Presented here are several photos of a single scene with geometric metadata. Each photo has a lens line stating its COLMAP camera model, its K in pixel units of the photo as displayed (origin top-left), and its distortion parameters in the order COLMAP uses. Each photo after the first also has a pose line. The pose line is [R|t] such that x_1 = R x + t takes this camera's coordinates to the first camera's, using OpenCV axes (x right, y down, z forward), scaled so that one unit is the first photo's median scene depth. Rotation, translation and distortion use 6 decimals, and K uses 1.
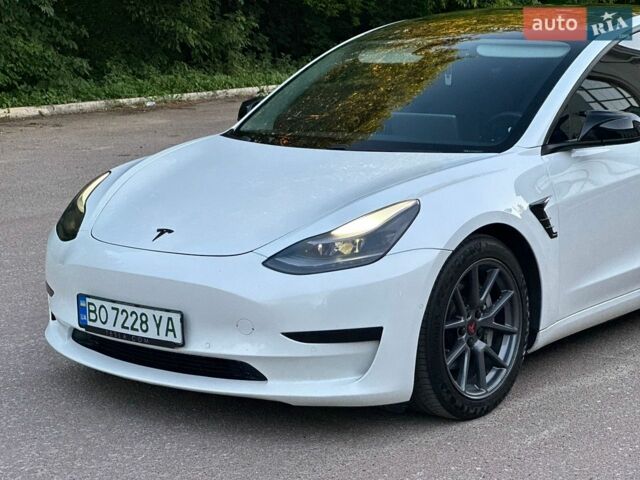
lens RADIAL K [[1446.2, 0, 313.4], [0, 1446.2, 215.5], [0, 0, 1]] dist [0.169304, 0.000000]
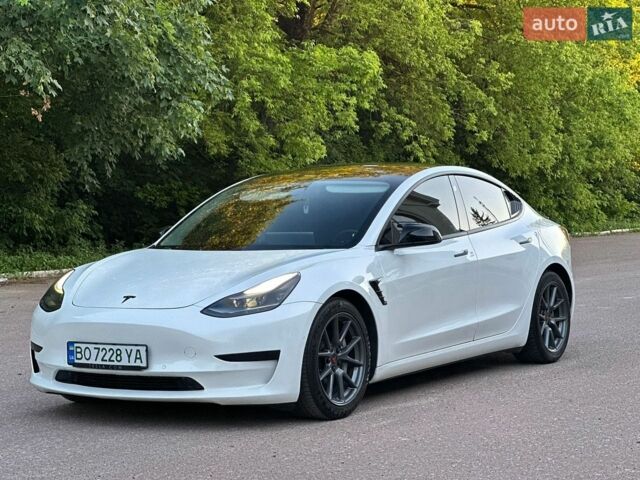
lens RADIAL K [[1446.2, 0, 323.8], [0, 1446.2, 239.3], [0, 0, 1]] dist [0.169304, 0.000000]
pose [[0.989679, -0.003064, 0.143271, -0.118660], [0.021207, 0.991894, -0.125284, 0.143749], [-0.141726, 0.127030, 0.981722, -0.501493]]
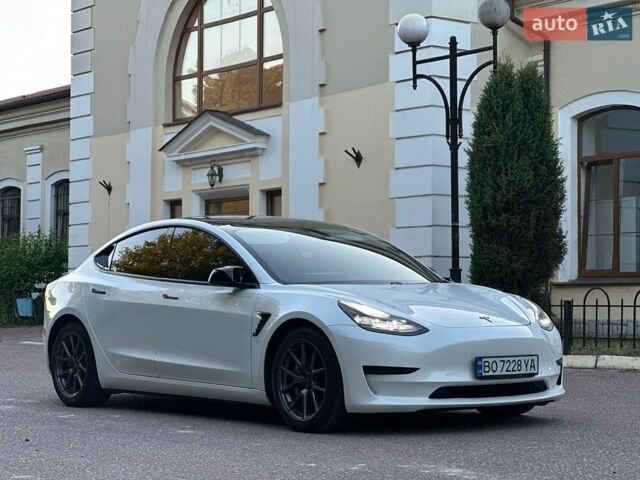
lens RADIAL K [[1446.2, 0, 319.0], [0, 1446.2, 237.0], [0, 0, 1]] dist [0.169304, 0.000000]
pose [[0.184231, 0.056671, 0.981248, -1.843106], [0.153907, 0.984358, -0.085747, 0.033717], [-0.970758, 0.166818, 0.172627, 0.884784]]
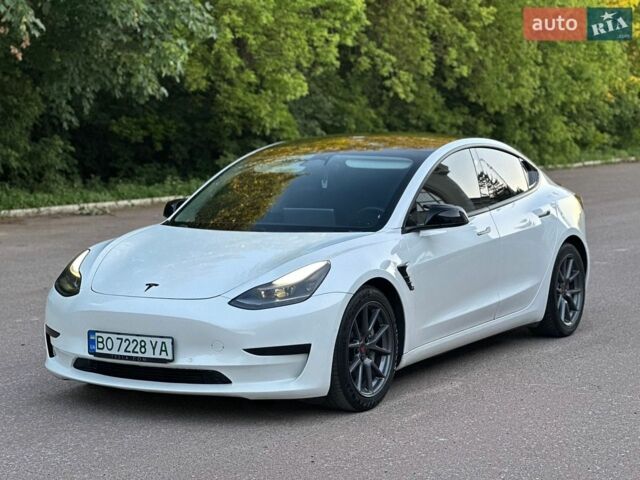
lens RADIAL K [[1446.2, 0, 317.6], [0, 1446.2, 239.2], [0, 0, 1]] dist [0.169304, 0.000000]
pose [[0.986080, -0.003512, 0.166236, -0.180424], [0.015276, 0.997462, -0.069544, 0.068428], [-0.165569, 0.071116, 0.983631, -0.444162]]
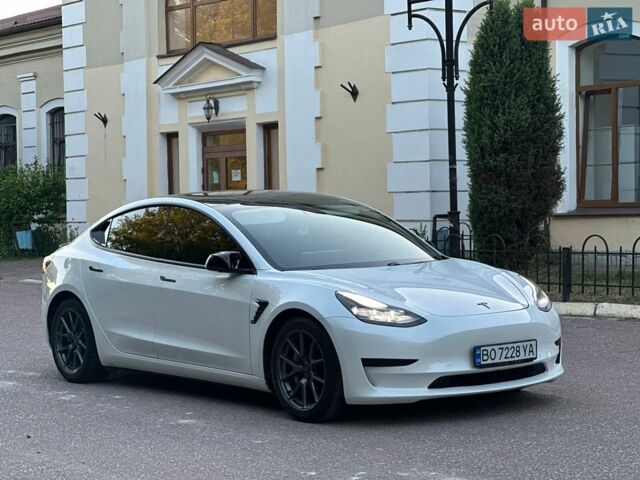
lens RADIAL K [[1446.2, 0, 319.9], [0, 1446.2, 235.1], [0, 0, 1]] dist [0.169304, 0.000000]
pose [[0.183871, -0.013155, 0.982862, -1.835918], [0.174623, 0.984442, -0.019492, -0.070043], [-0.967315, 0.175215, 0.183308, 0.864168]]
